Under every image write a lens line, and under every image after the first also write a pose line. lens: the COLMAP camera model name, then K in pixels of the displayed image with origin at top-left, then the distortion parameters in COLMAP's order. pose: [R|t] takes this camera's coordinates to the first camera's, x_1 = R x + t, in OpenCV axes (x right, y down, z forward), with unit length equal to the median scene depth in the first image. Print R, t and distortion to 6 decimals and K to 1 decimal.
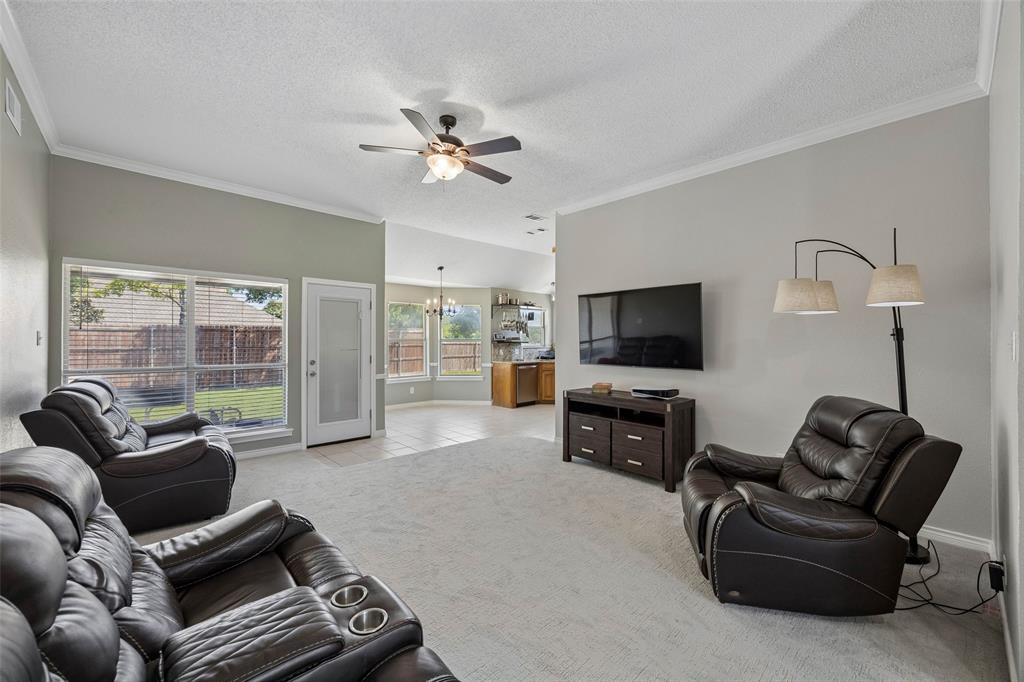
lens RADIAL K [[394.6, 0, 502.2], [0, 394.6, 340.1], [0, 0, 1]] dist [-0.001185, -0.000209]
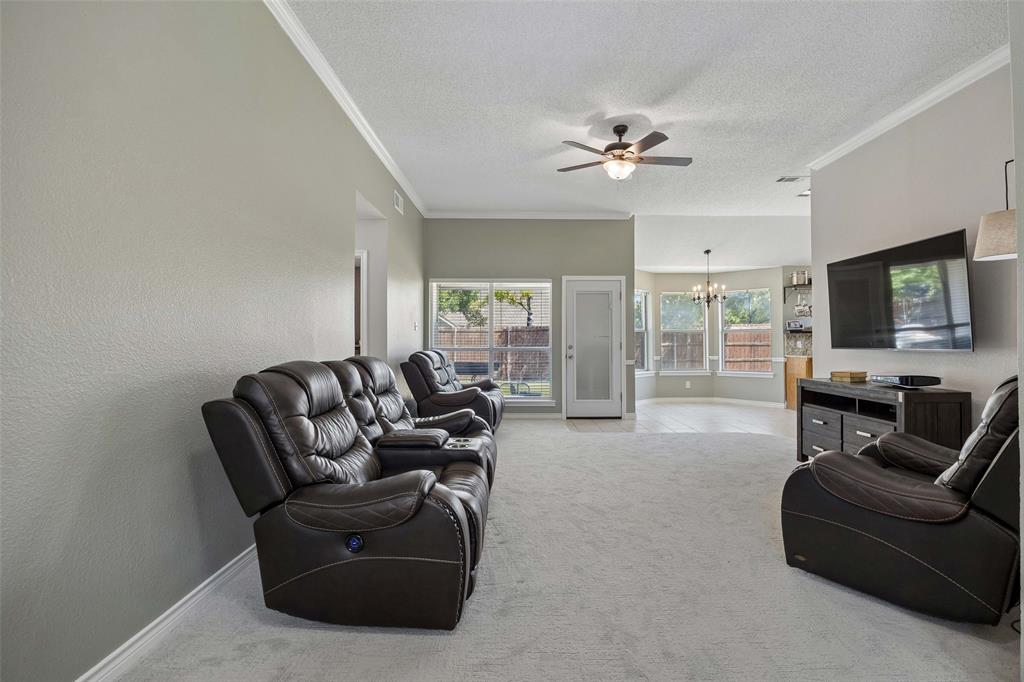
lens RADIAL K [[441.3, 0, 515.6], [0, 441.3, 336.8], [0, 0, 1]] dist [-0.030604, -0.000414]
pose [[0.740565, -0.010049, -0.671909, 0.261836], [0.002900, 0.999927, -0.011758, 0.037198], [0.671978, 0.006759, 0.740540, -0.084183]]
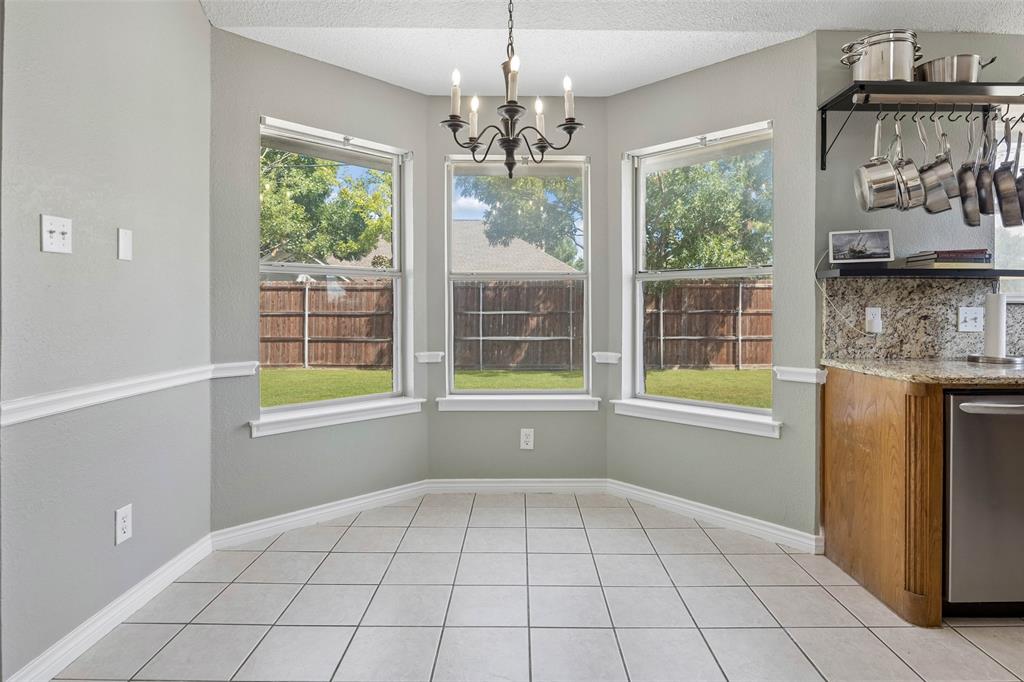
lens RADIAL K [[587.5, 0, 488.3], [0, 587.5, 312.0], [0, 0, 1]] dist [-0.006452, -0.000825]
pose [[0.743469, 0.006437, -0.668739, 0.086663], [-0.000837, 0.999962, 0.008696, 0.036866], [0.668769, -0.005906, 0.743446, 0.962618]]
